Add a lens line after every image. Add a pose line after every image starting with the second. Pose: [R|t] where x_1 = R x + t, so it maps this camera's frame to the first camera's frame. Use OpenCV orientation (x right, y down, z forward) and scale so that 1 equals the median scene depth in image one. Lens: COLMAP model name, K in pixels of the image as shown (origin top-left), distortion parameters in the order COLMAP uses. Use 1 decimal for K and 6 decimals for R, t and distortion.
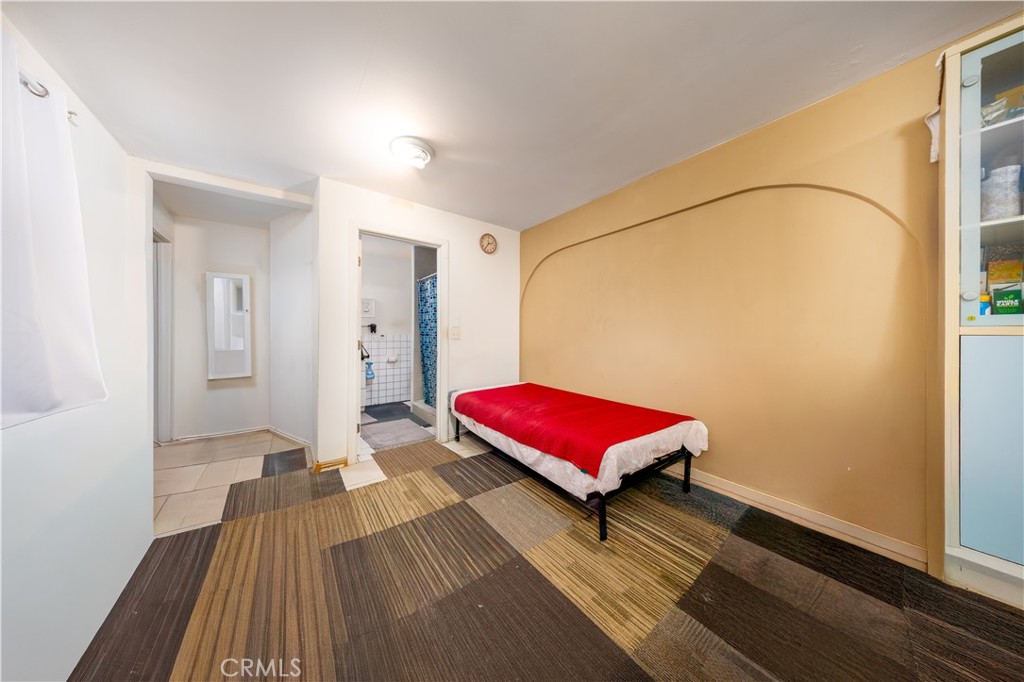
lens RADIAL K [[295.2, 0, 515.9], [0, 295.2, 338.2], [0, 0, 1]] dist [0.000593, 0.000014]
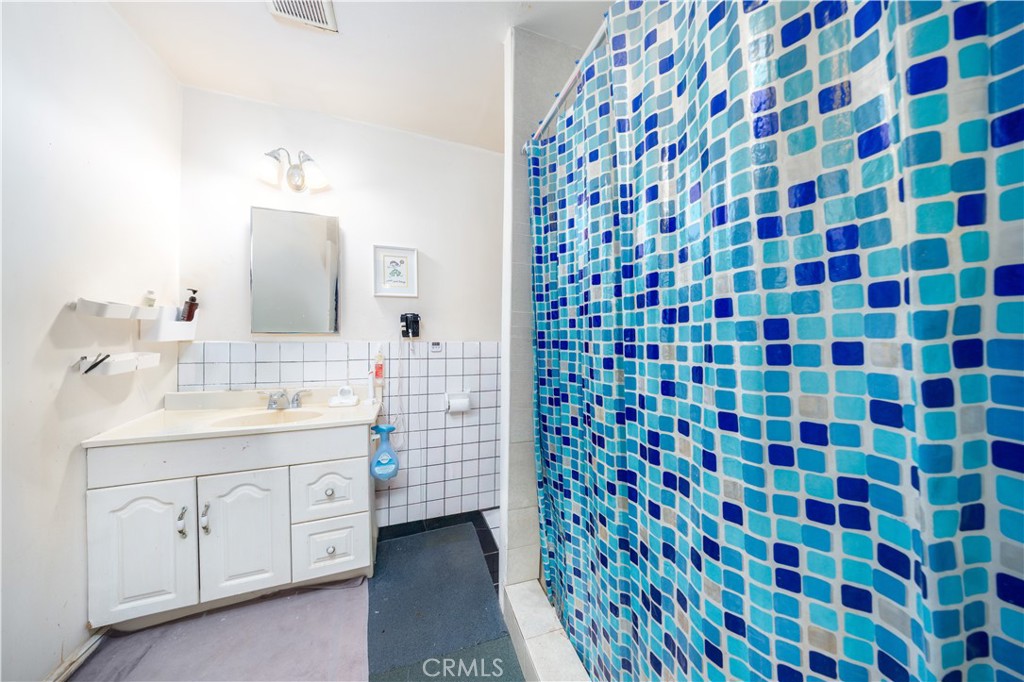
lens RADIAL K [[295.2, 0, 515.9], [0, 295.2, 338.2], [0, 0, 1]] dist [0.000593, 0.000014]
pose [[0.946993, 0.002043, -0.321248, -0.287227], [-0.007887, 0.999826, -0.016890, -0.013410], [0.321157, 0.018528, 0.946845, 0.843019]]
